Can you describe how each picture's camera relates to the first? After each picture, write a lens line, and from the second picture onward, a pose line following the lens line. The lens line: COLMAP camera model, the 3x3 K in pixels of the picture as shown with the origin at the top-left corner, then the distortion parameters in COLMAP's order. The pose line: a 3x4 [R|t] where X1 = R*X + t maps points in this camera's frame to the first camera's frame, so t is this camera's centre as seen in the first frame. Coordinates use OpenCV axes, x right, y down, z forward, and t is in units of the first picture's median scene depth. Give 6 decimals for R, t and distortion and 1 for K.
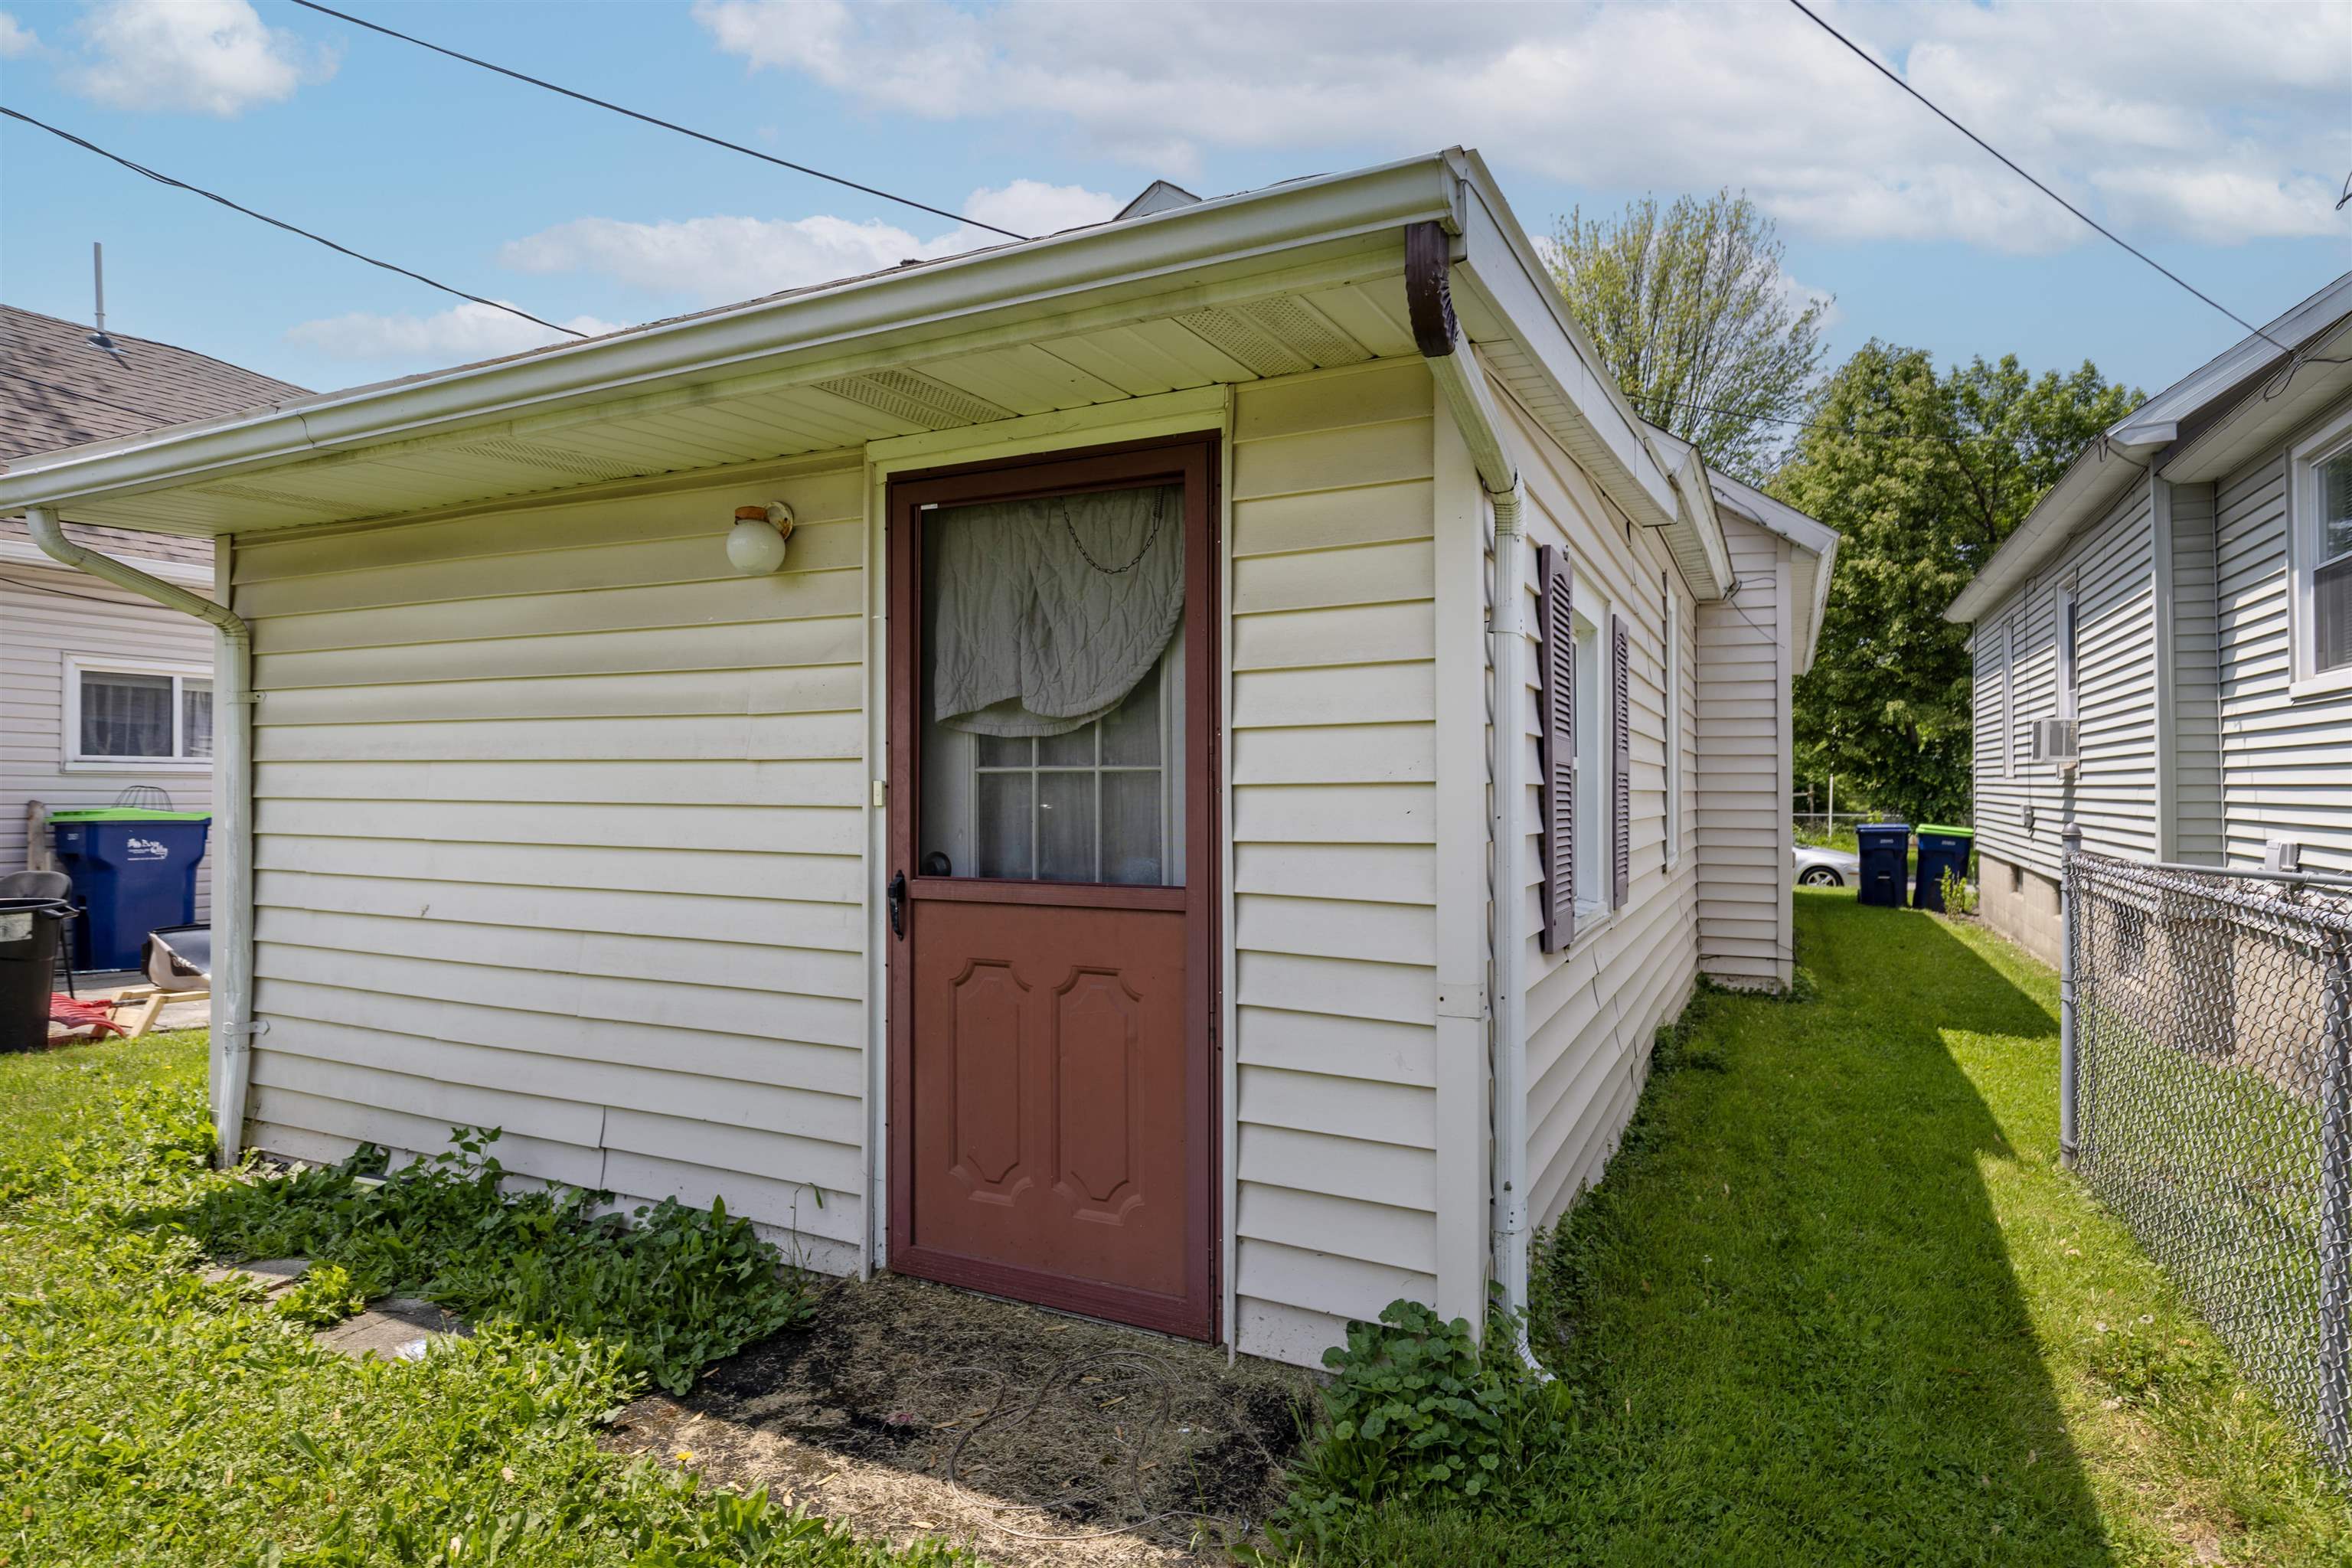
lens RADIAL K [[1301.8, 0, 1170.7], [0, 1301.8, 792.8], [0, 0, 1]] dist [-0.010879, -0.004583]
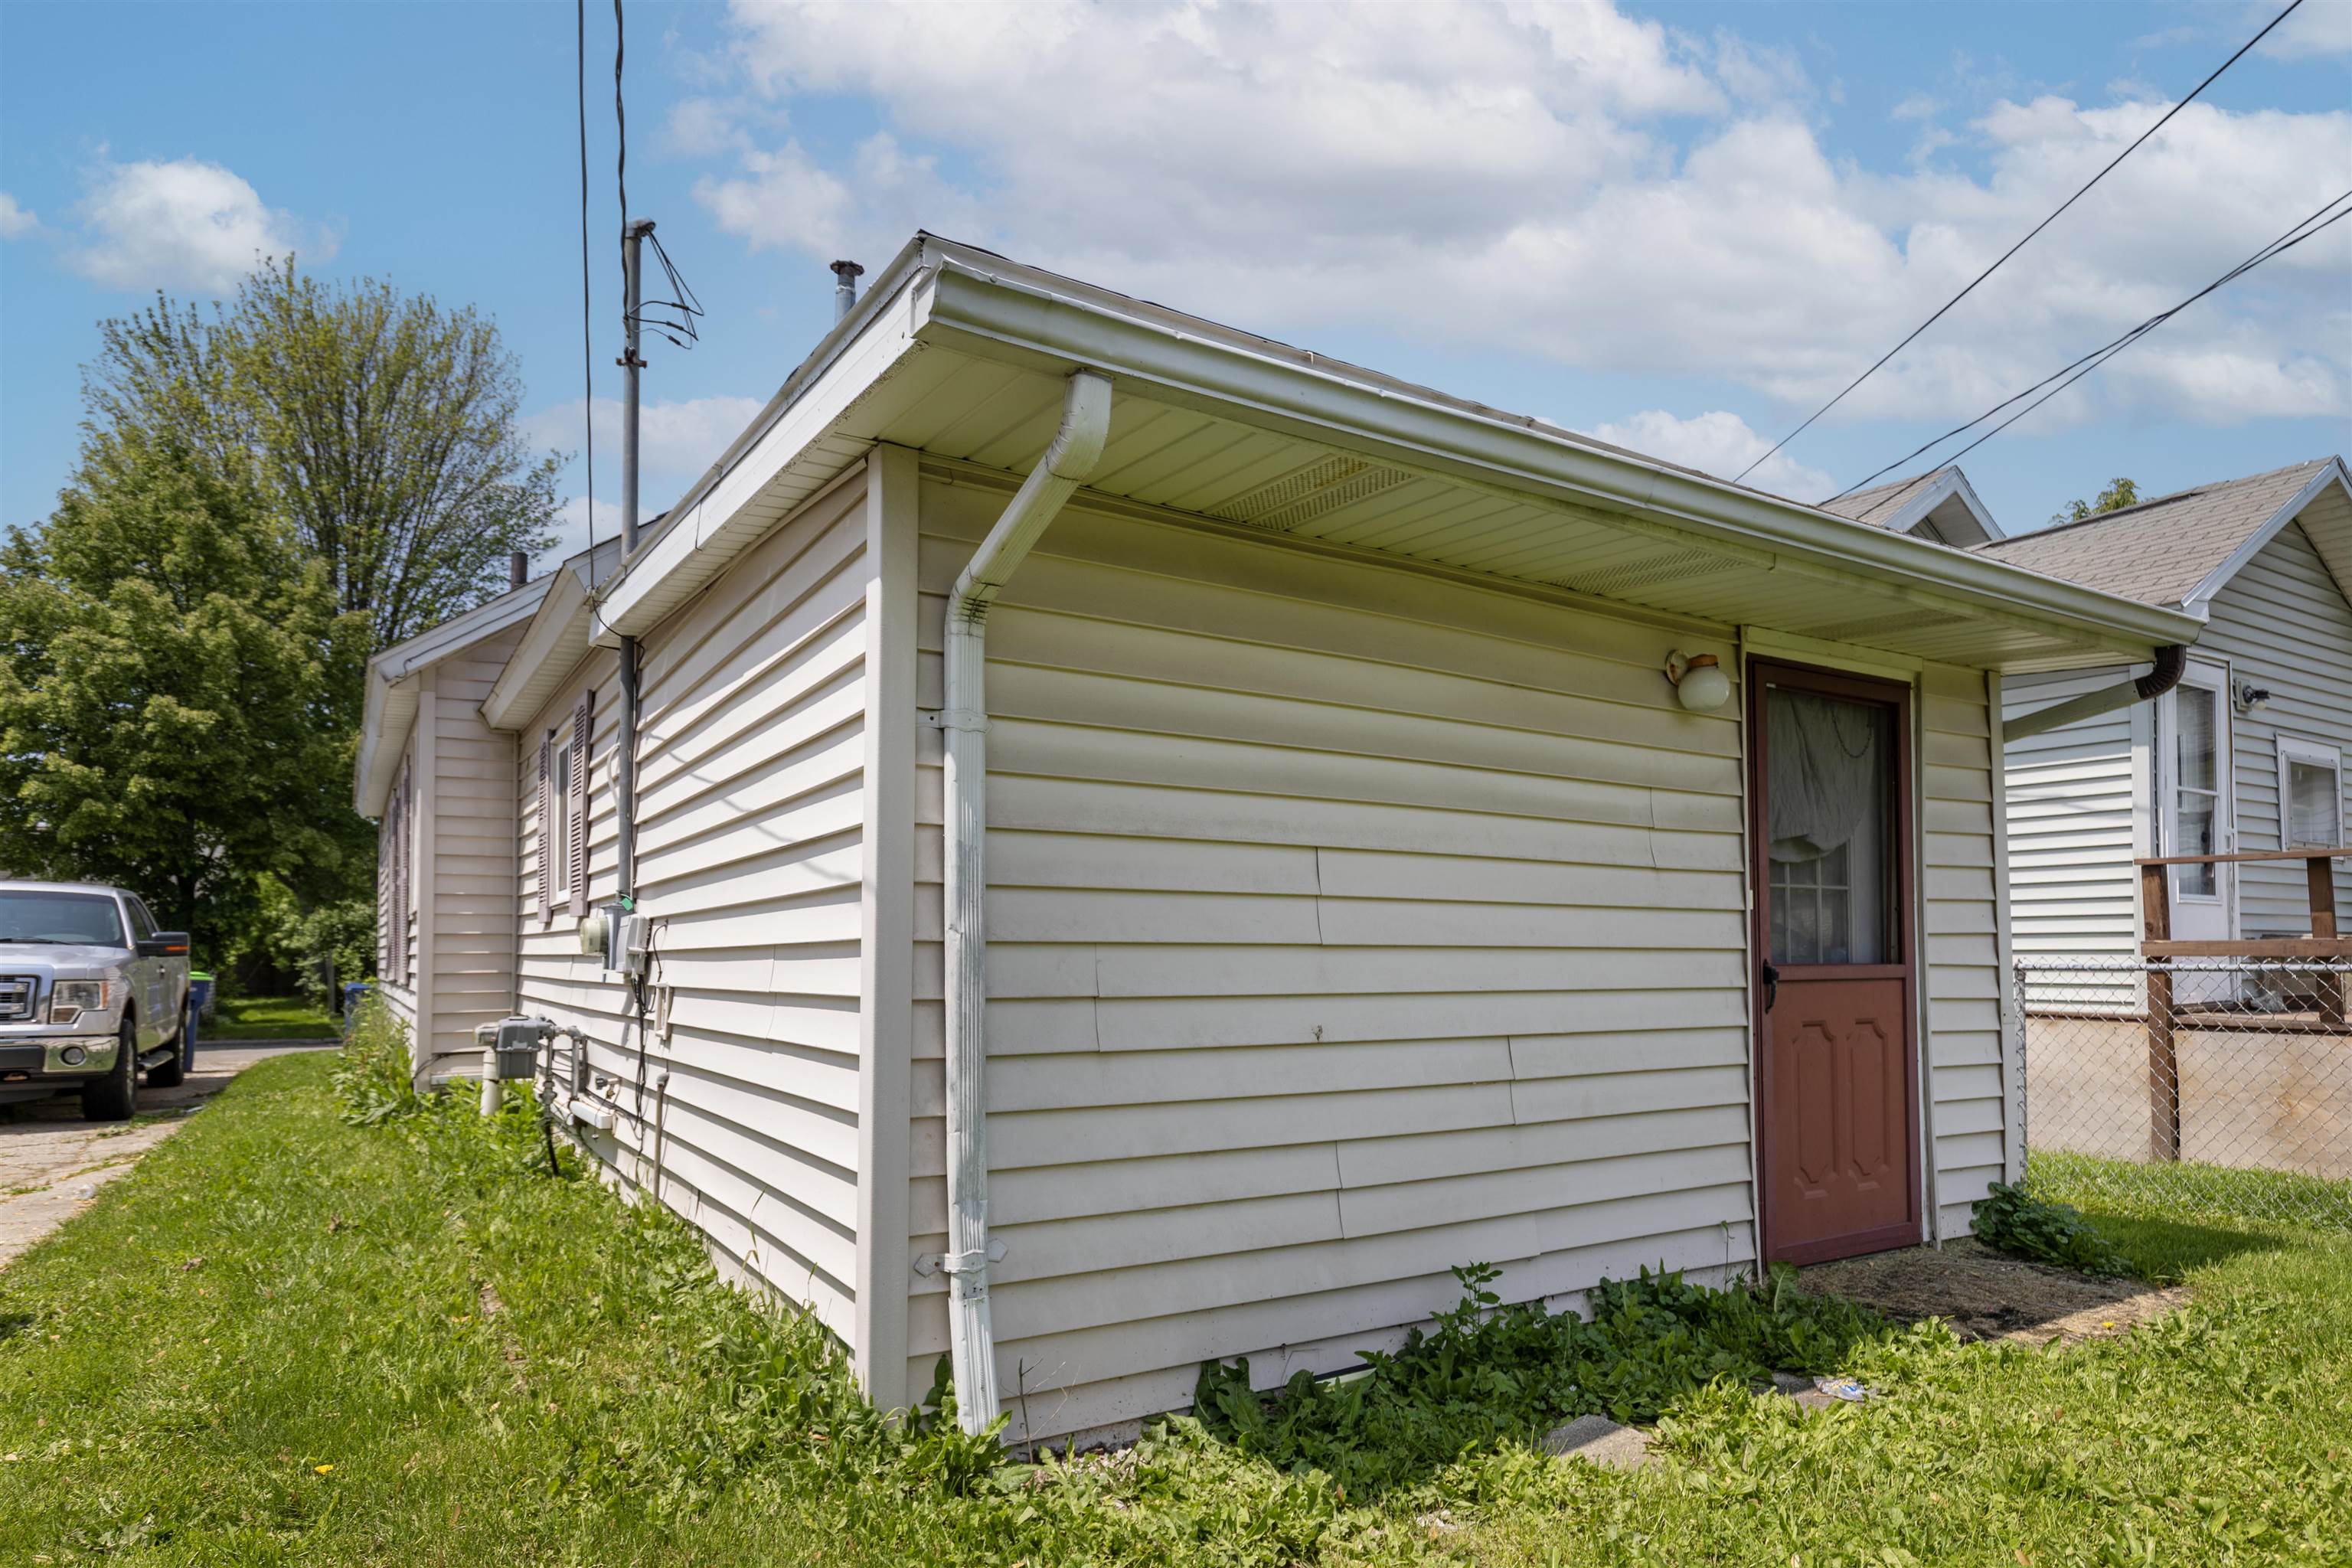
lens RADIAL K [[1301.8, 0, 1244.8], [0, 1301.8, 923.8], [0, 0, 1]] dist [-0.010879, -0.004583]
pose [[0.531675, 0.012806, 0.846851, -0.373220], [0.003584, 0.999843, -0.017370, 0.010647], [-0.846941, 0.012270, 0.531546, 0.177295]]
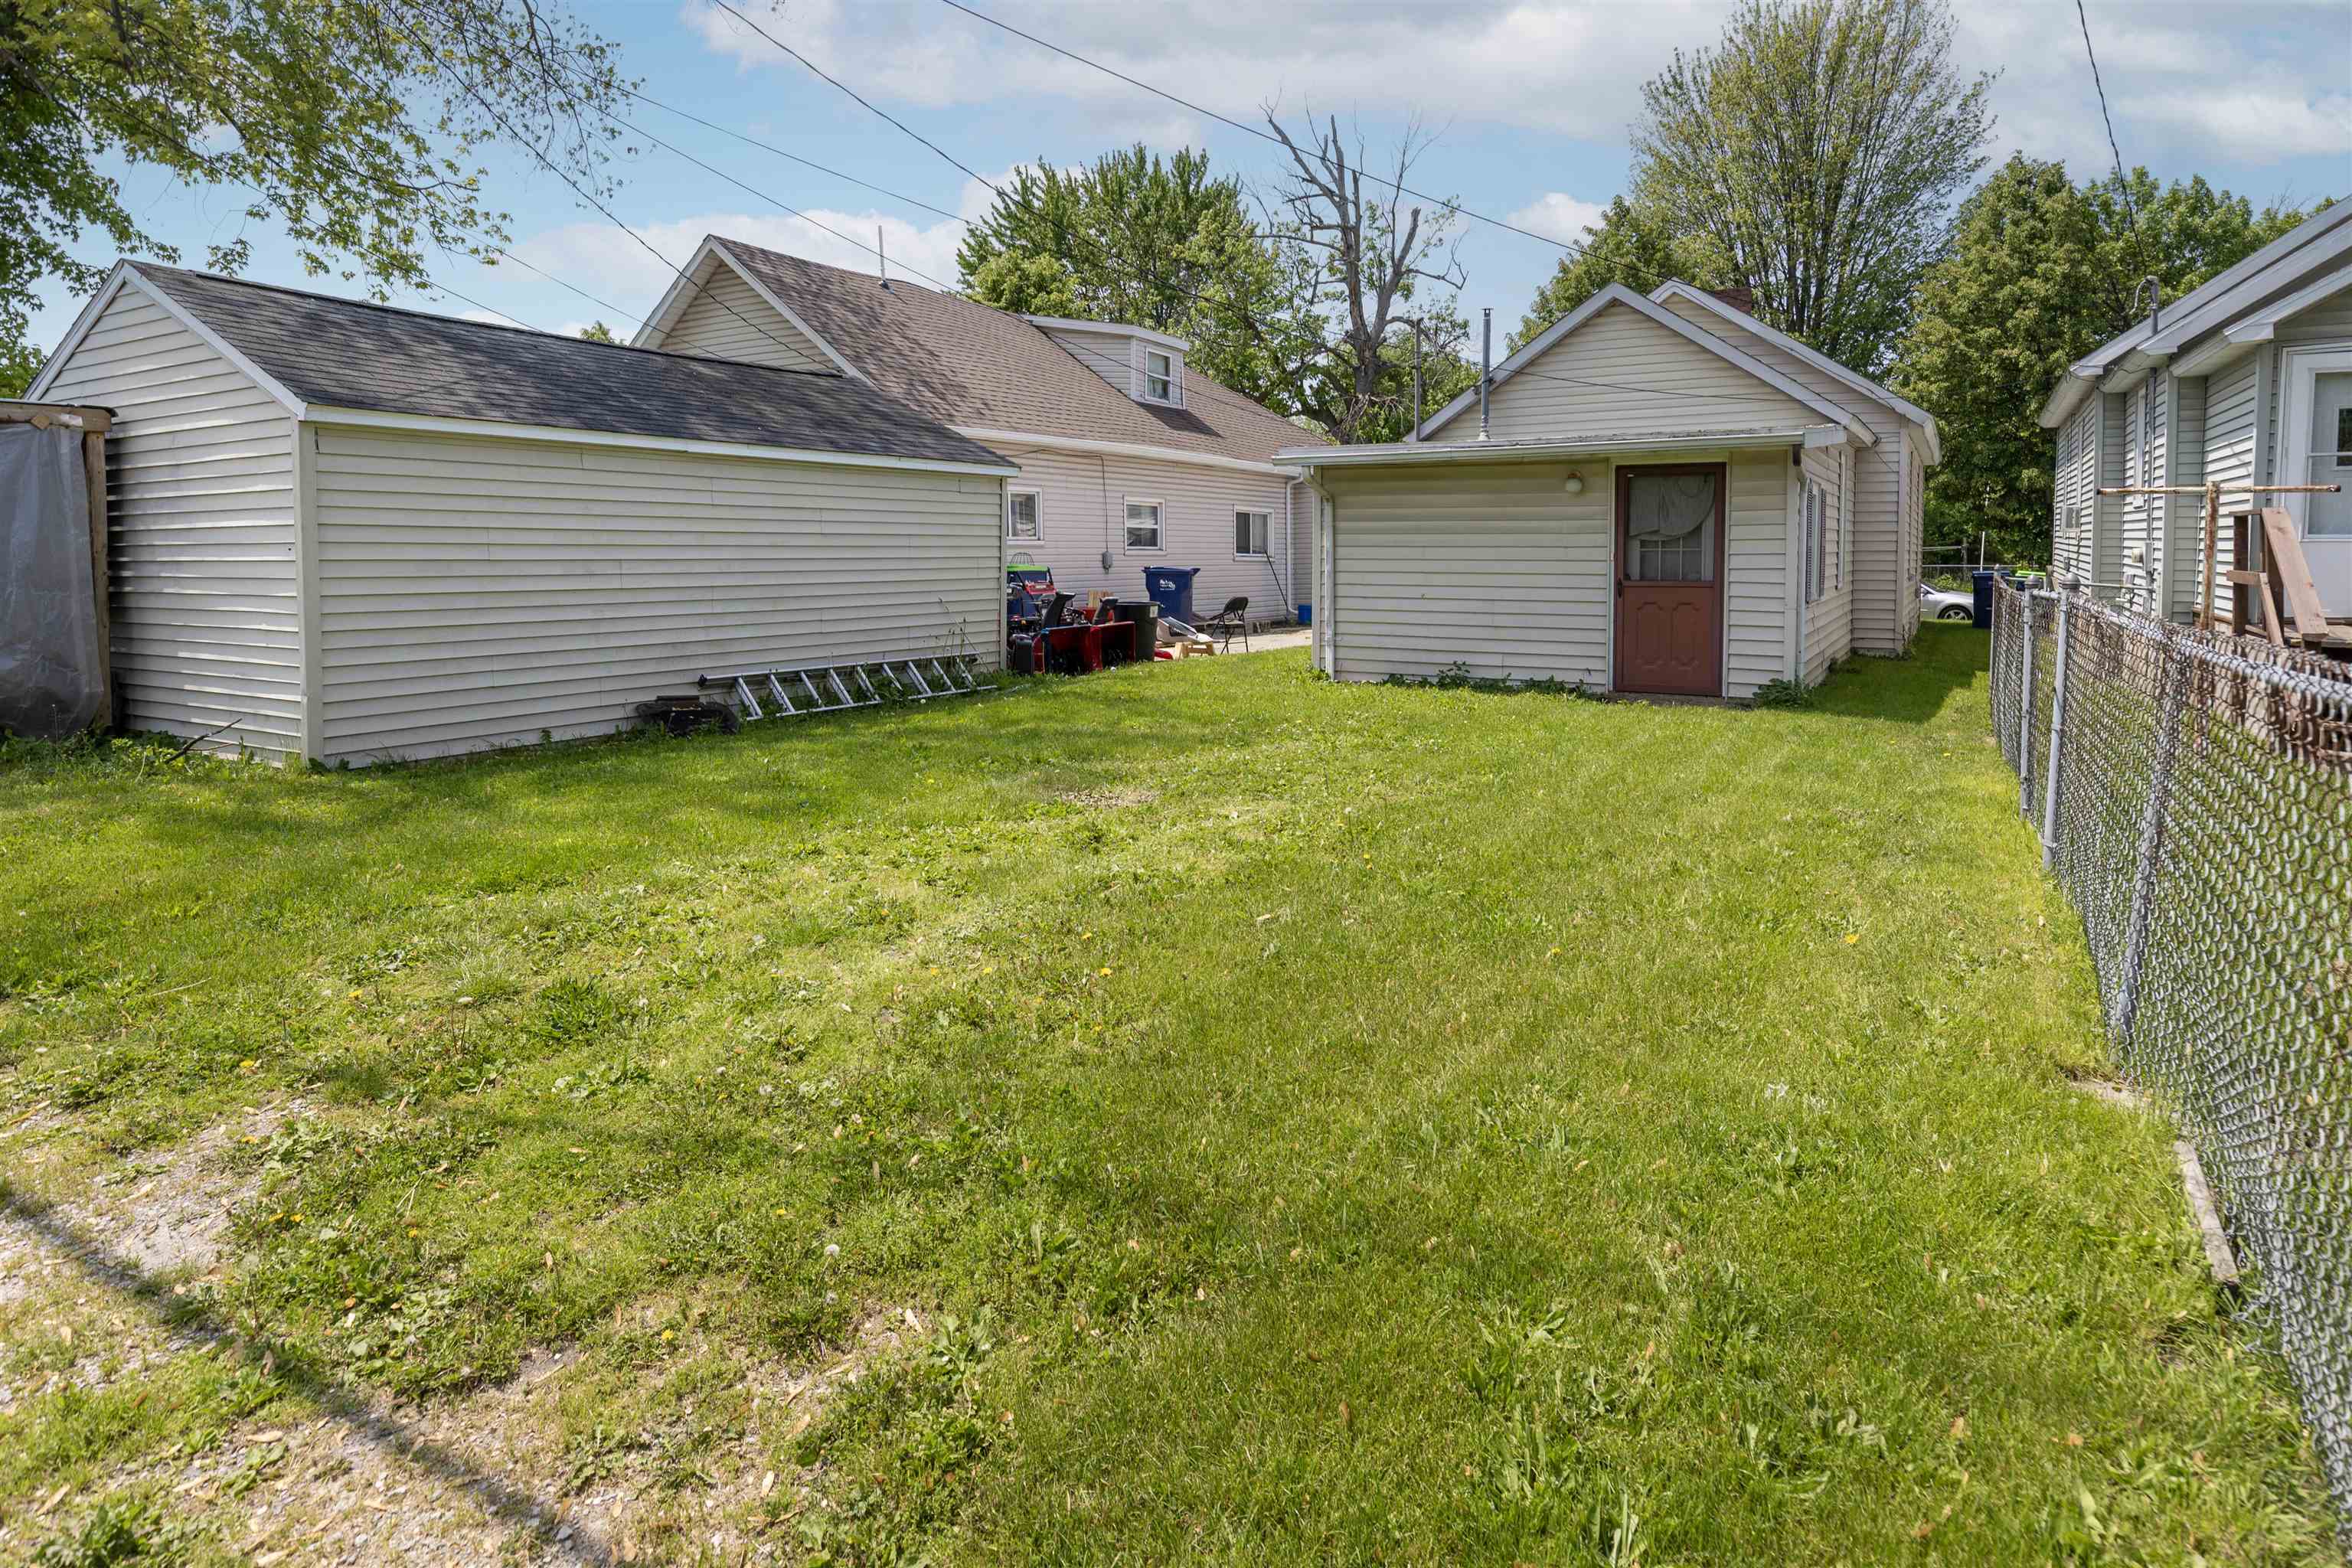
lens RADIAL K [[1301.8, 0, 1263.7], [0, 1301.8, 646.1], [0, 0, 1]] dist [-0.010879, -0.004583]
pose [[0.998938, -0.004110, -0.045884, -0.238326], [0.007501, 0.997232, 0.073973, -0.006182], [0.045453, -0.074239, 0.996204, -0.606204]]
